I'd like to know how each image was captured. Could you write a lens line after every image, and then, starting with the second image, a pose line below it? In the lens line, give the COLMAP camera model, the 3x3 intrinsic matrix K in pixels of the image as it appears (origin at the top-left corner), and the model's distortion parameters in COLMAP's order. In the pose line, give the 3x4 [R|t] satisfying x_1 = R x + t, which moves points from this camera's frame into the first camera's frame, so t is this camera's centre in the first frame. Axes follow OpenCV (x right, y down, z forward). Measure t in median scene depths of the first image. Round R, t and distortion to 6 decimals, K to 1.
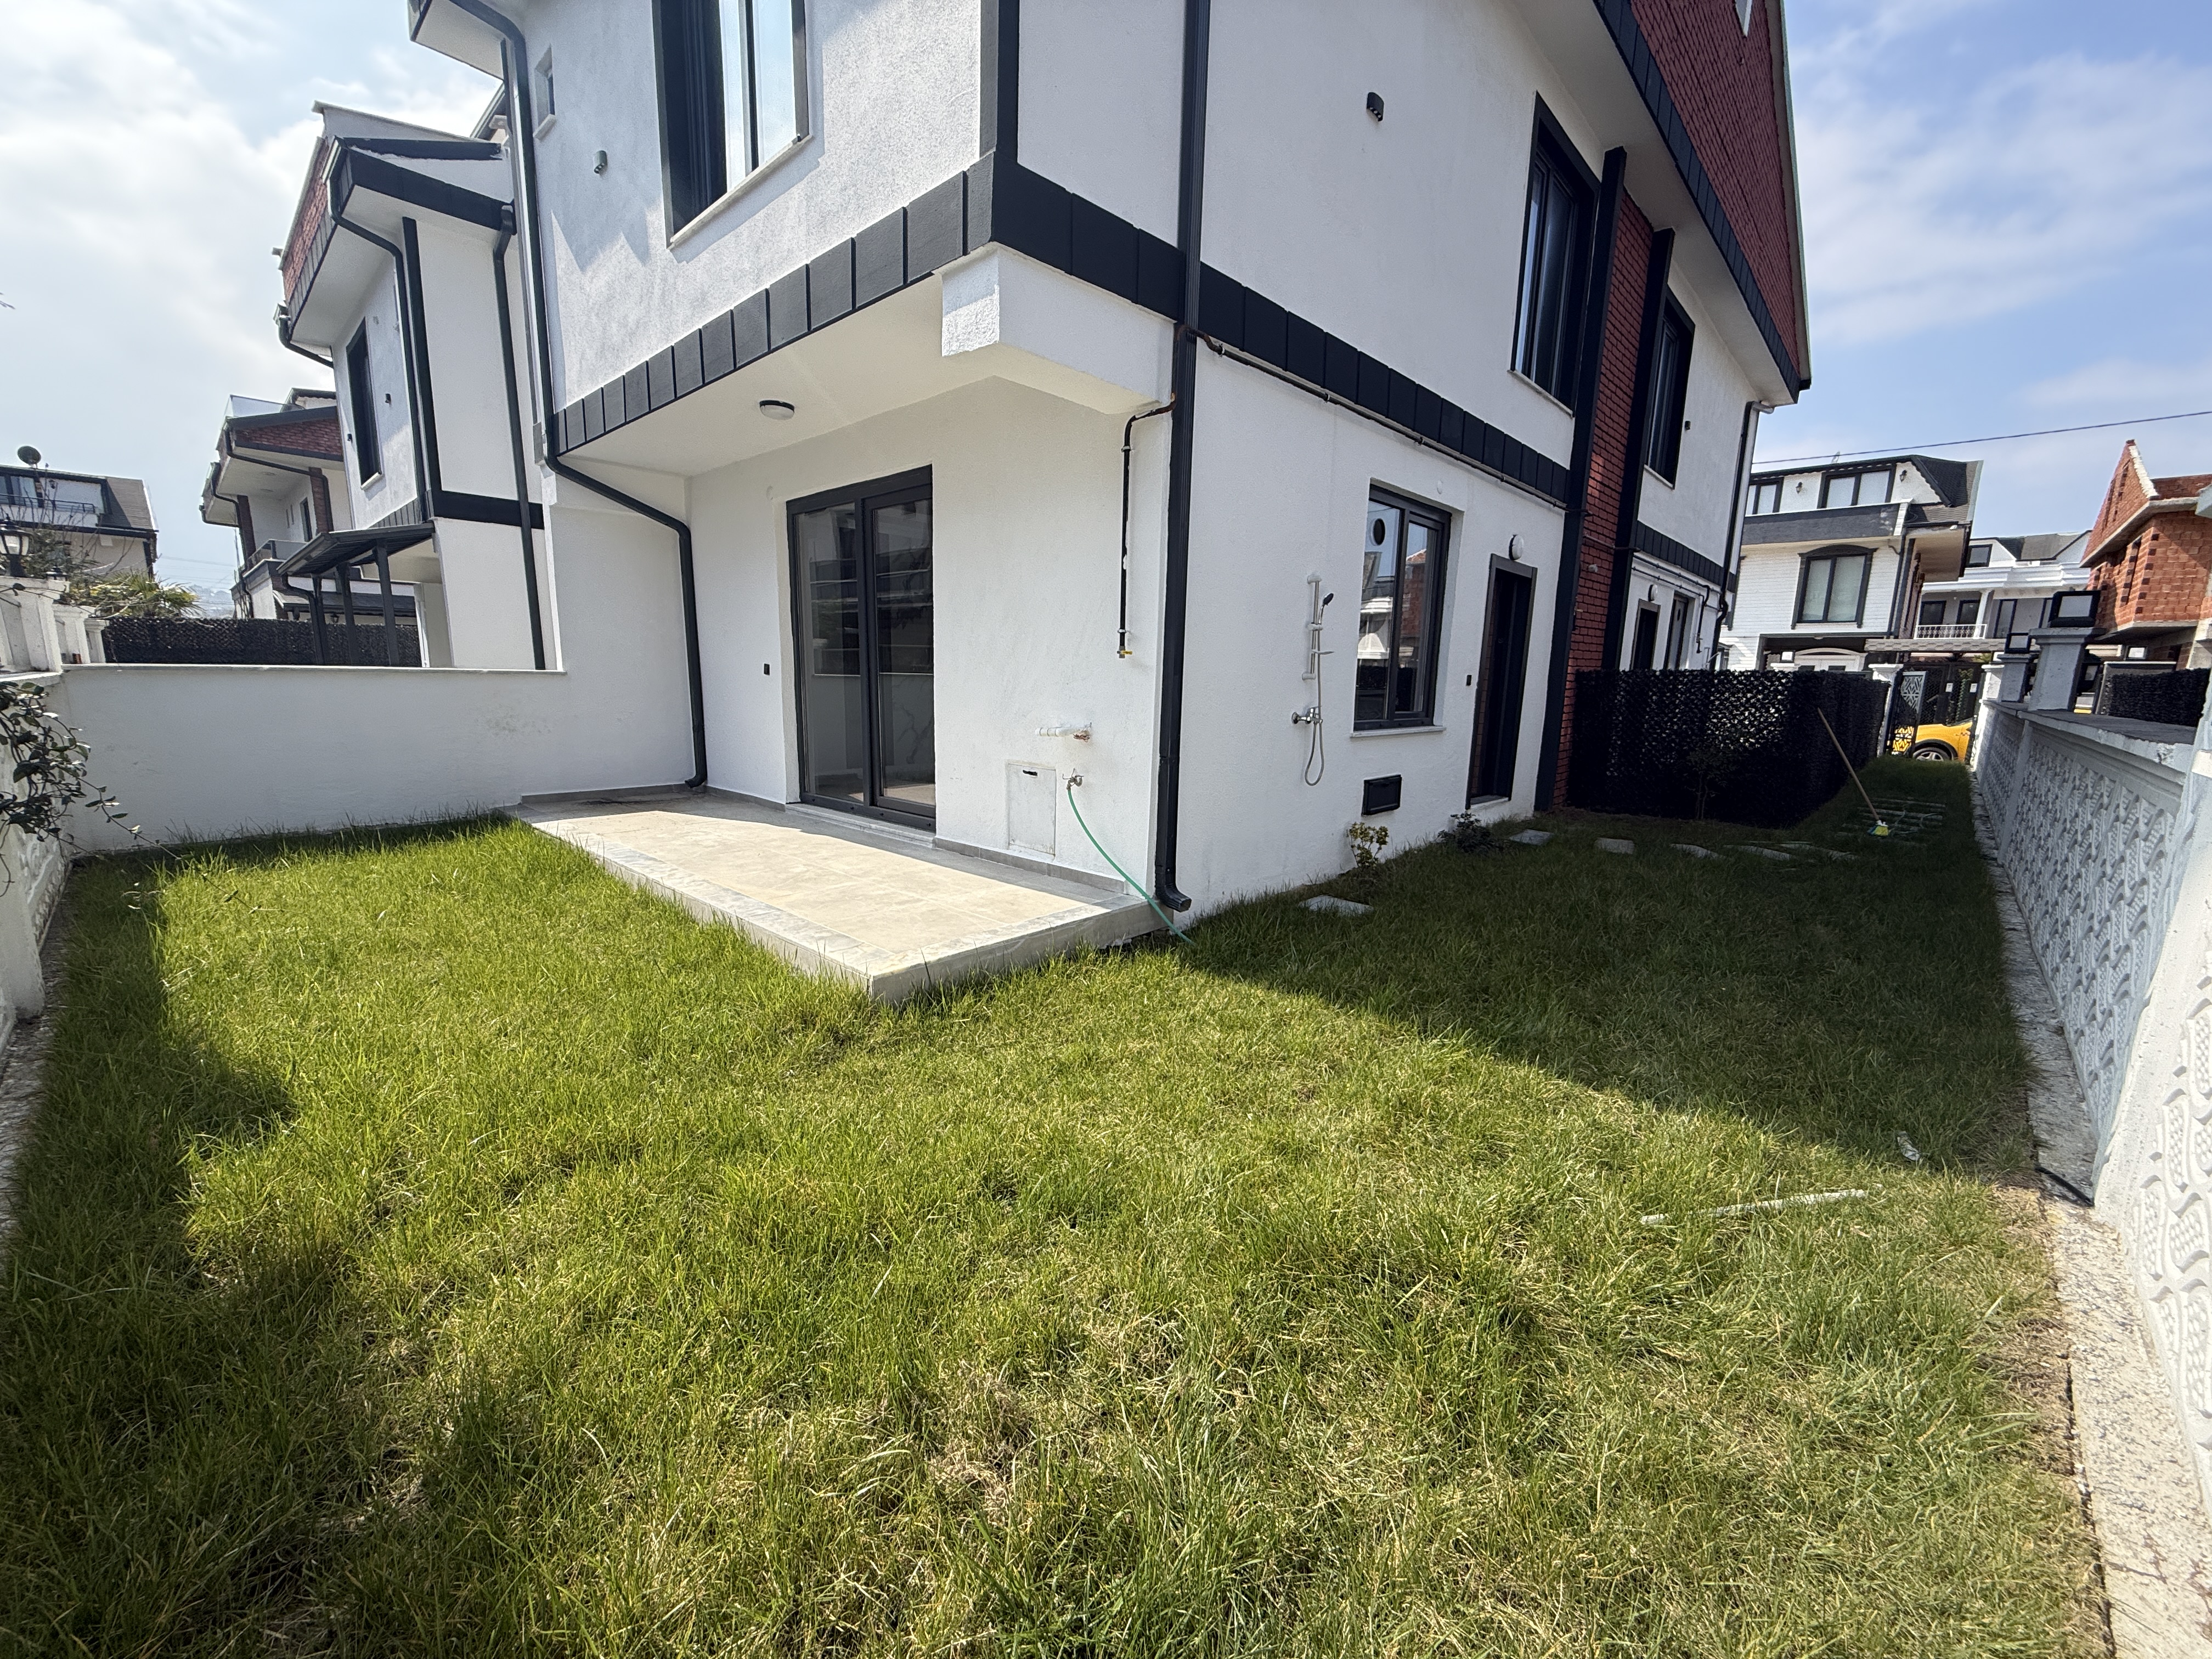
lens RADIAL K [[881.0, 0, 1105.2], [0, 881.0, 832.6], [0, 0, 1]] dist [-0.000916, 0.000077]
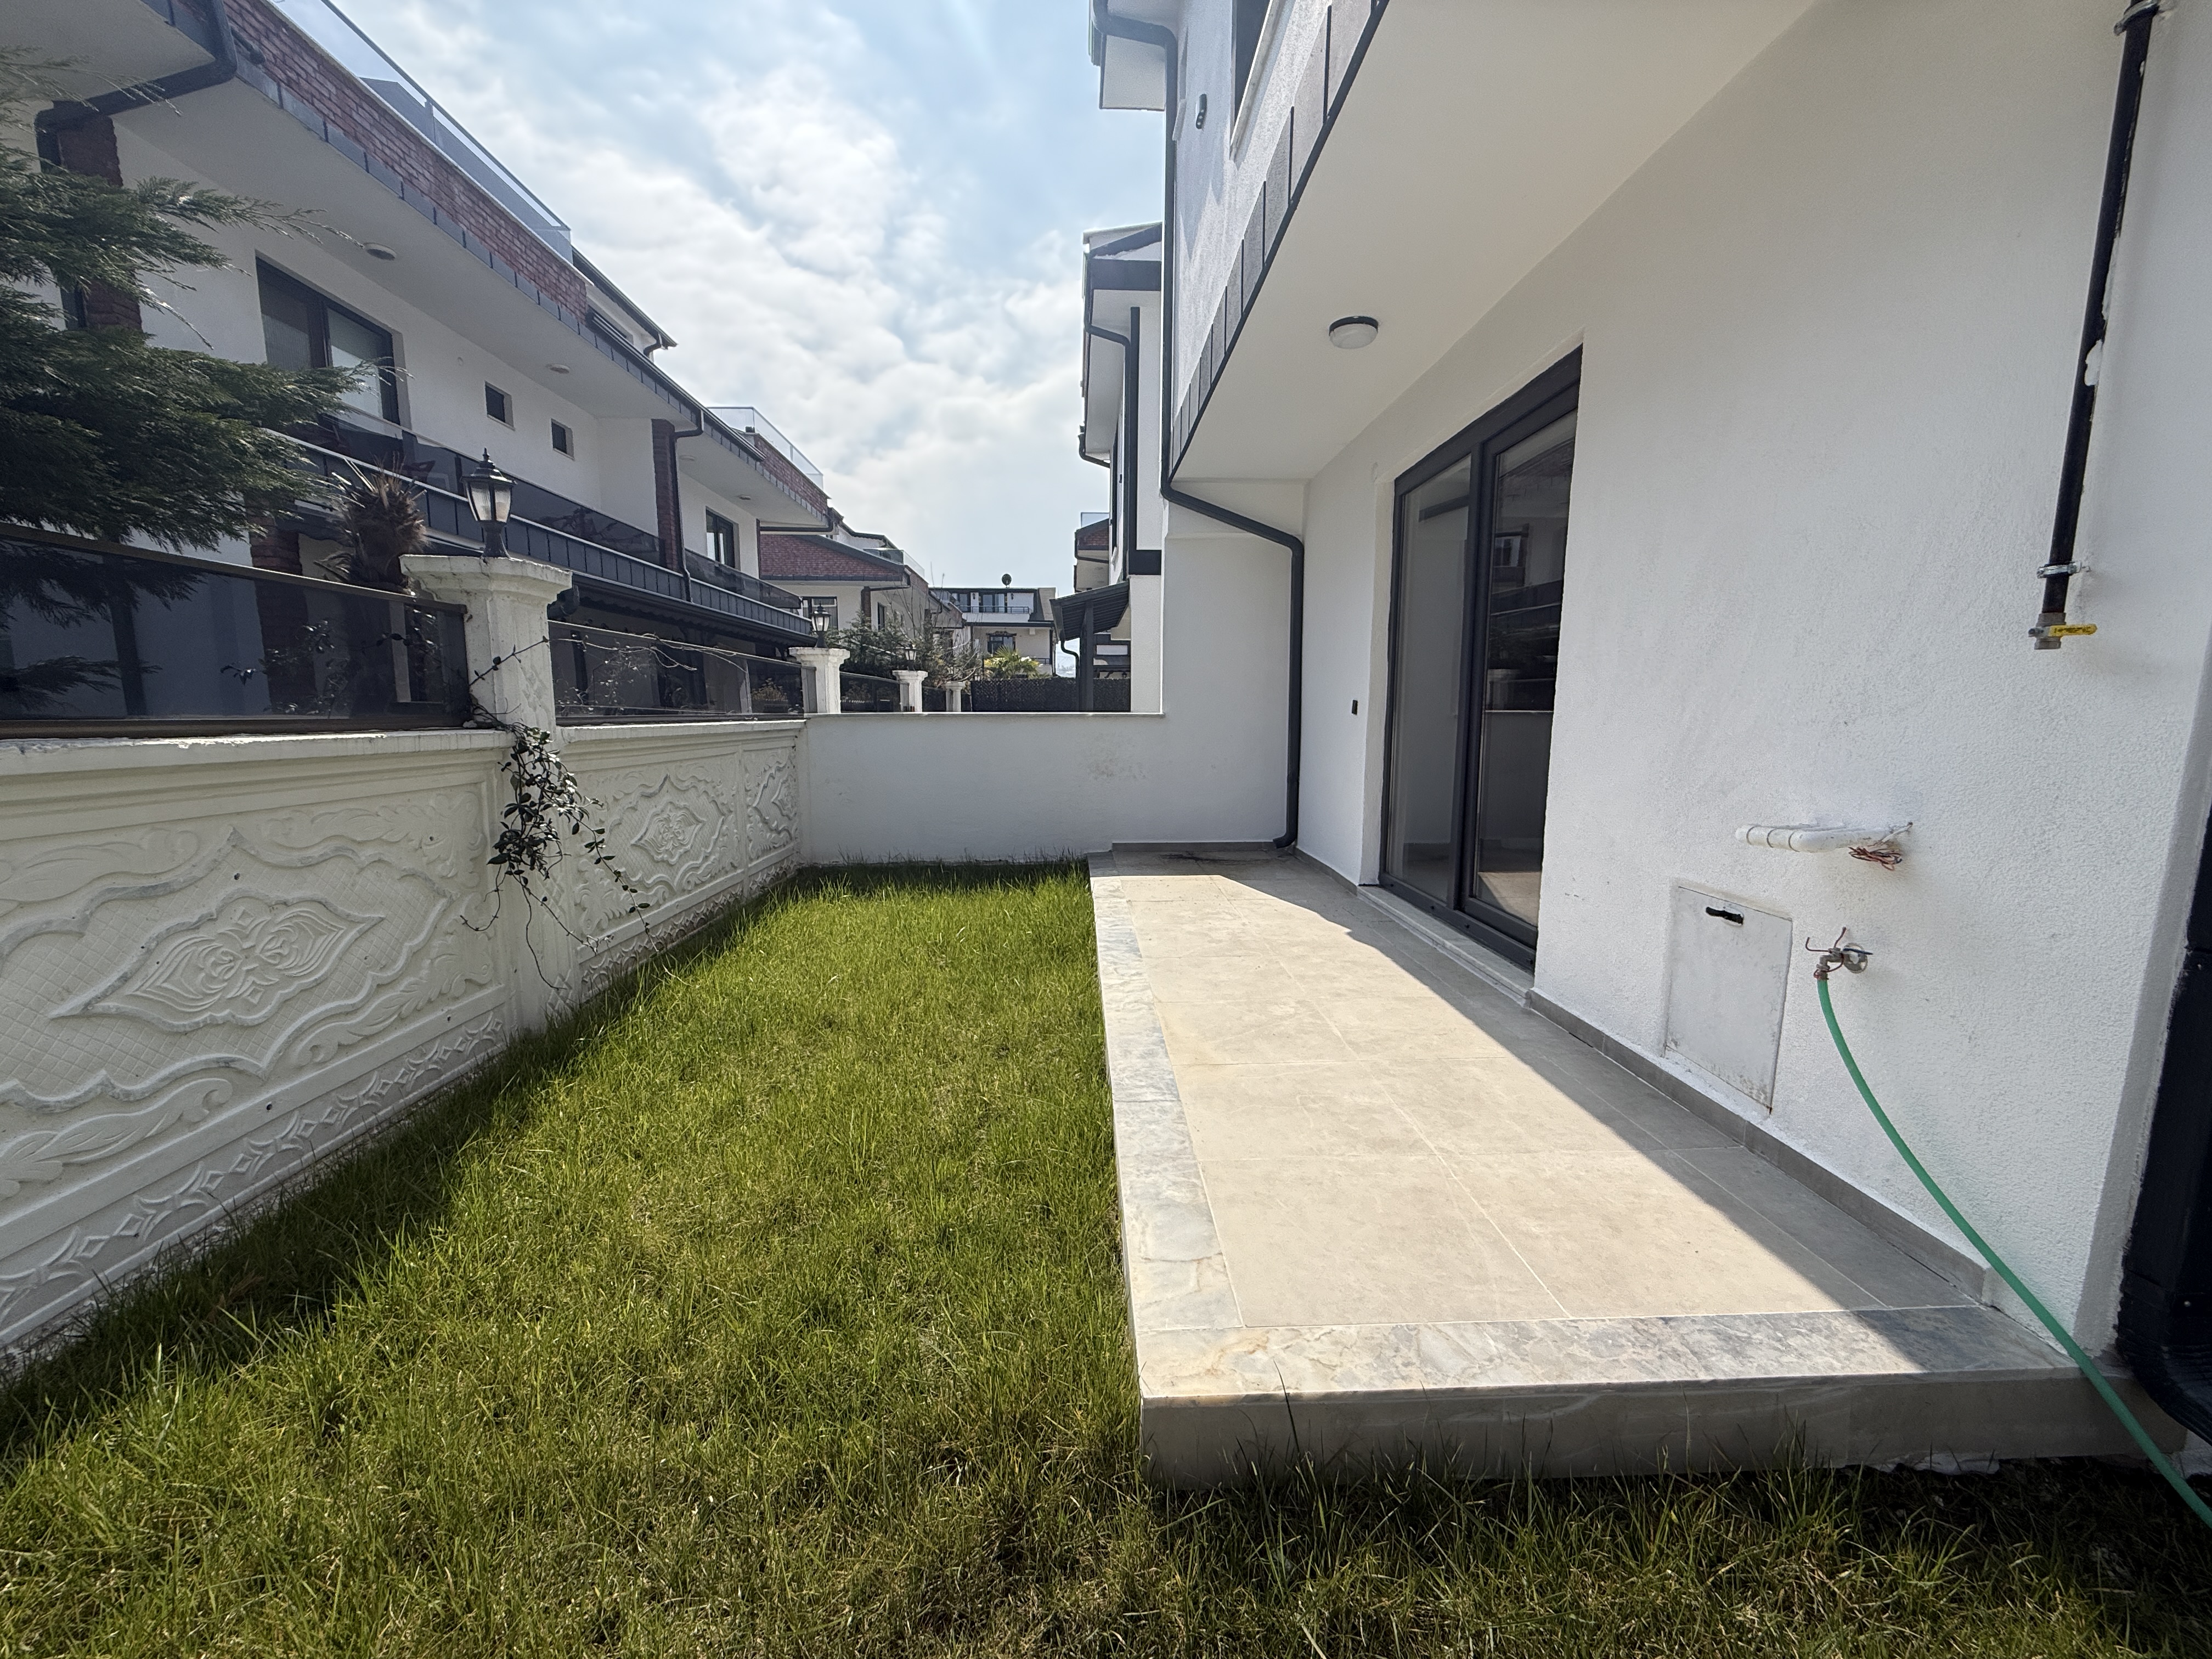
lens RADIAL K [[881.0, 0, 1105.2], [0, 881.0, 832.6], [0, 0, 1]] dist [-0.000916, 0.000077]
pose [[0.713032, 0.078595, -0.696712, 0.001189], [-0.110467, 0.993879, -0.000938, -0.068140], [0.692374, 0.077633, 0.717350, 0.401192]]
